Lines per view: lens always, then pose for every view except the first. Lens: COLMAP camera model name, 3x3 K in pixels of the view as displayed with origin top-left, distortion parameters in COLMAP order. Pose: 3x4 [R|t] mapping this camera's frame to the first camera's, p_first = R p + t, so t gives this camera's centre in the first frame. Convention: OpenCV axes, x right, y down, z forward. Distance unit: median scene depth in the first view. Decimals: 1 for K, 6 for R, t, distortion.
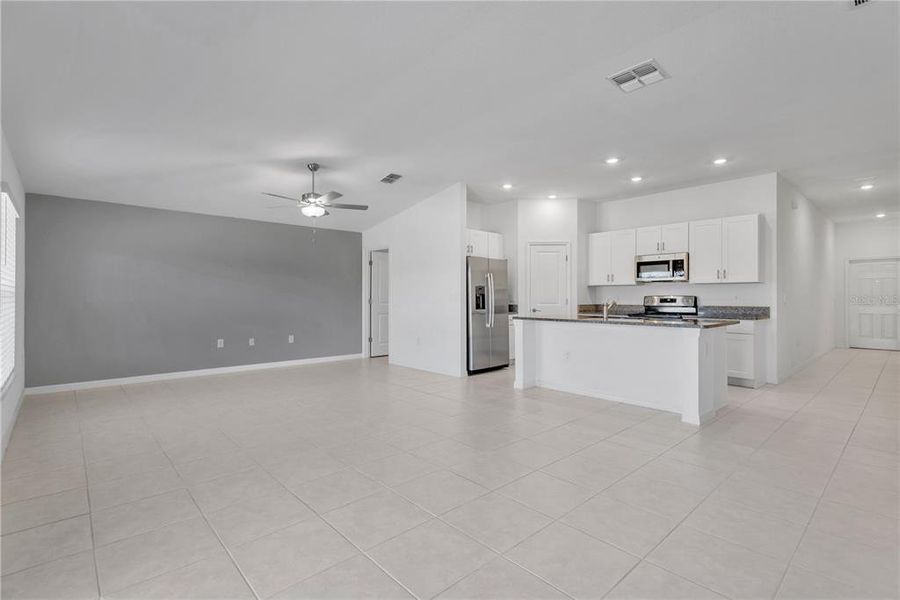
lens RADIAL K [[409.1, 0, 444.6], [0, 409.1, 291.7], [0, 0, 1]] dist [0.001811, 0.000018]
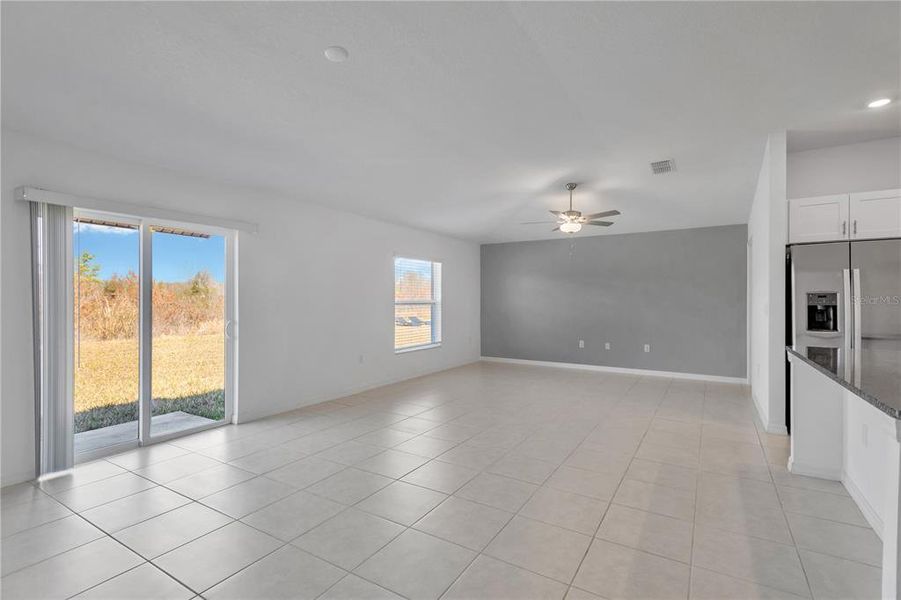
lens RADIAL K [[409.5, 0, 449.9], [0, 409.5, 300.6], [0, 0, 1]] dist [0.001811, 0.000018]
pose [[0.255708, -0.000103, -0.966754, 0.527062], [0.012449, 0.999917, 0.003186, -0.009240], [0.966674, -0.012850, 0.255688, 0.338320]]
